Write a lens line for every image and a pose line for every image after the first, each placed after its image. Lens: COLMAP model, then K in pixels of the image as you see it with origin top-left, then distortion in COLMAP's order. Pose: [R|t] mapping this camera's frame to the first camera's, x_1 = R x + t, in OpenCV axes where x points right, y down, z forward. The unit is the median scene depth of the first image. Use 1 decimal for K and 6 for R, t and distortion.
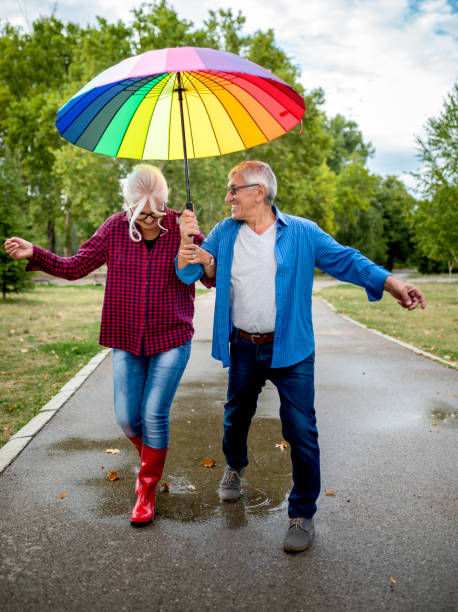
lens RADIAL K [[720.0, 0, 227.4], [0, 720.0, 247.9], [0, 0, 1]] dist [-0.026429, 0.031211]
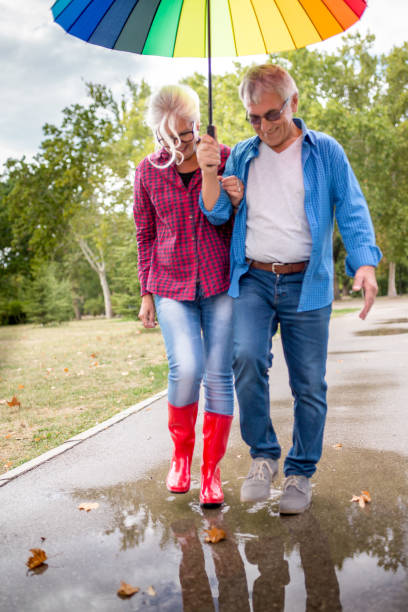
lens RADIAL K [[621.3, 0, 204.0], [0, 621.3, 306.0], [0, 0, 1]] dist [-0.045416, 0.001257]
pose [[0.949559, -0.081314, -0.302861, 0.023720], [0.087738, 0.996114, 0.007644, 0.025369], [0.301063, -0.033830, 0.953004, 0.108210]]
